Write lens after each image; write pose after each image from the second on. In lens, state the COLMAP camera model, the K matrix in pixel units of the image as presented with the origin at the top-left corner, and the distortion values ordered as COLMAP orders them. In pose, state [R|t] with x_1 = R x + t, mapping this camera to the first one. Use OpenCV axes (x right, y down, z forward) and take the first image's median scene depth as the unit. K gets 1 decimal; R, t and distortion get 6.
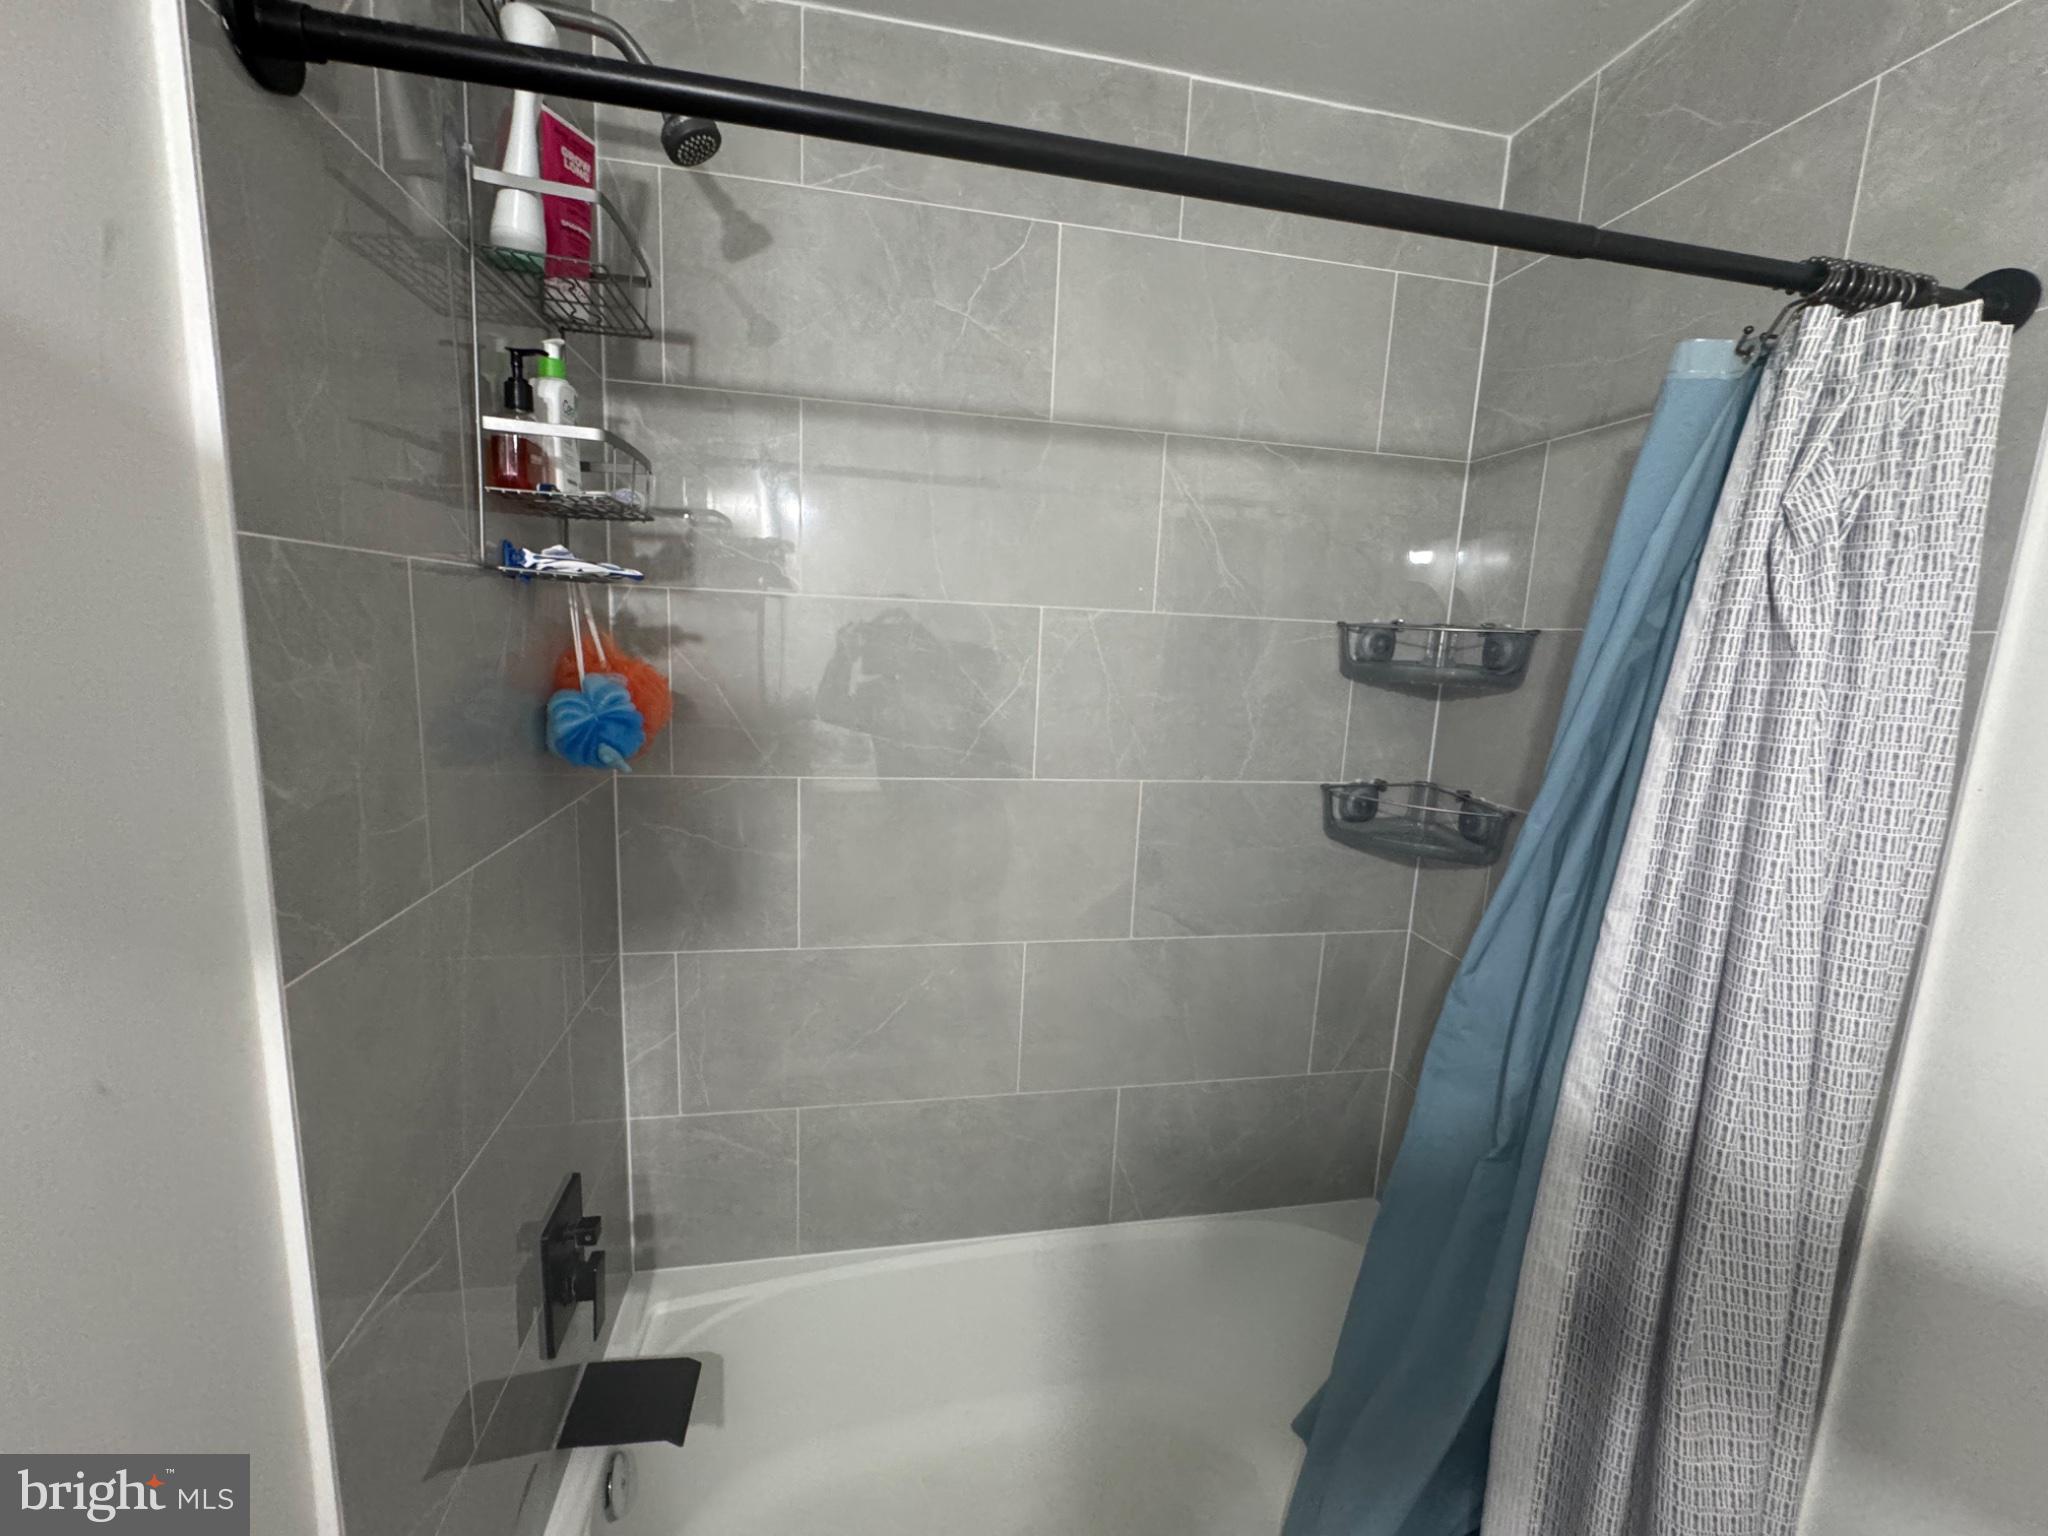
lens RADIAL K [[822.4, 0, 1020.0], [0, 822.4, 764.7], [0, 0, 1]] dist [-0.004556, 0.000979]
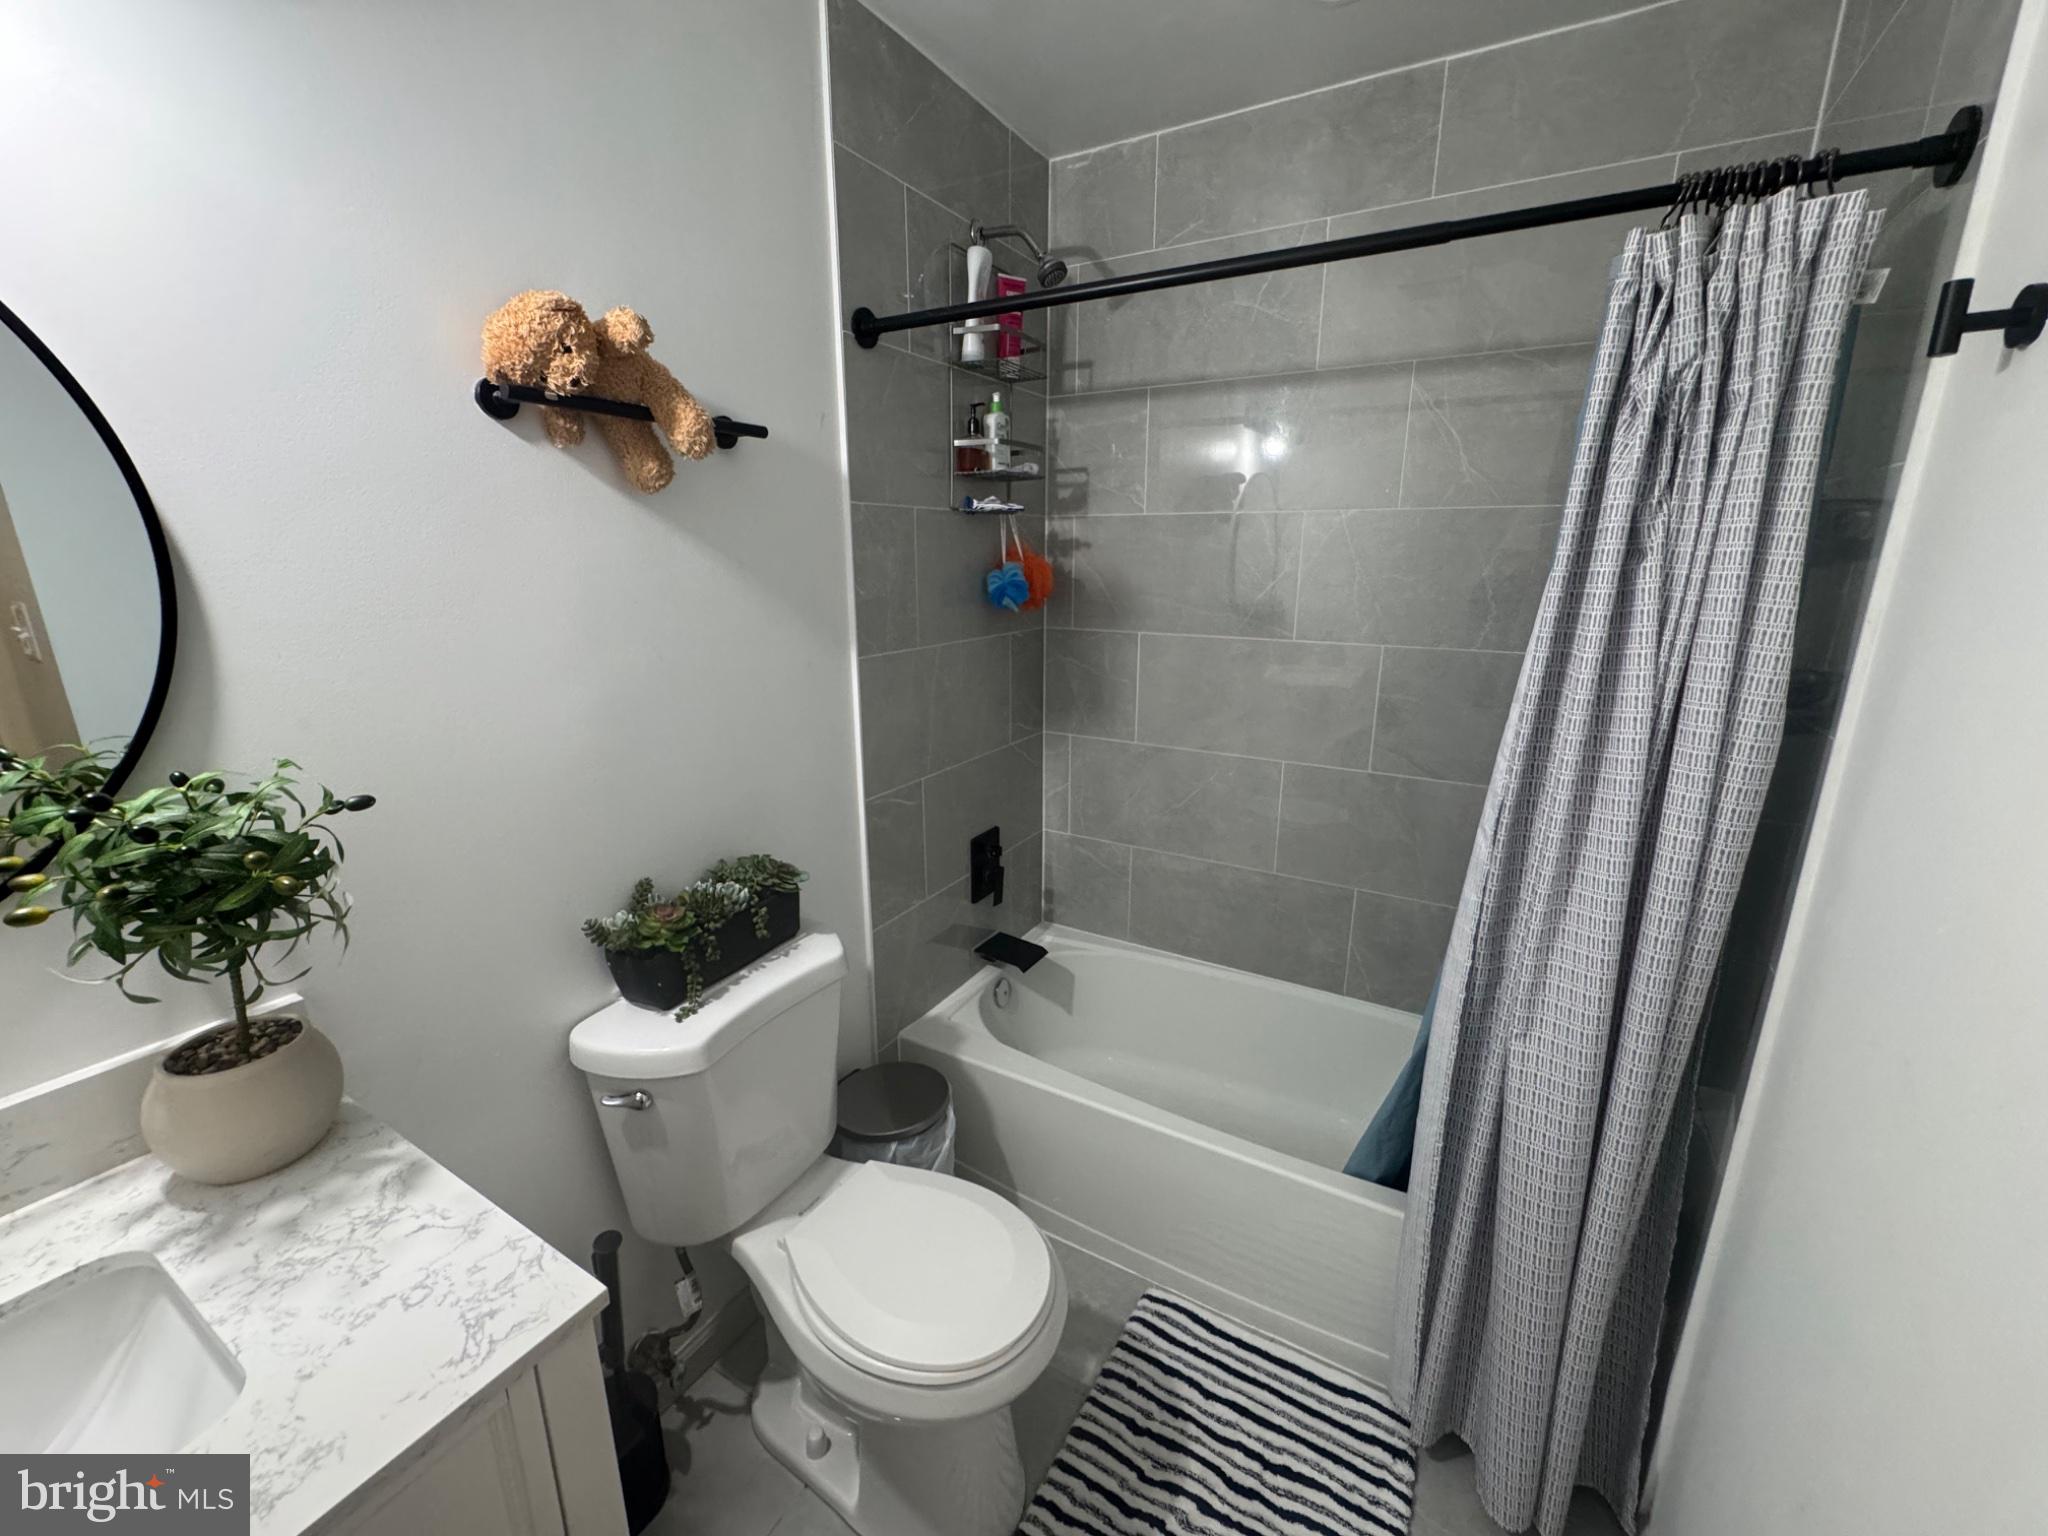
lens RADIAL K [[822.4, 0, 1025.0], [0, 822.4, 767.2], [0, 0, 1]] dist [-0.004556, 0.000979]
pose [[0.753410, 0.124732, -0.645613, 0.668039], [-0.075093, 0.991741, 0.103972, 0.134889], [0.653249, -0.029852, 0.756554, -0.380445]]
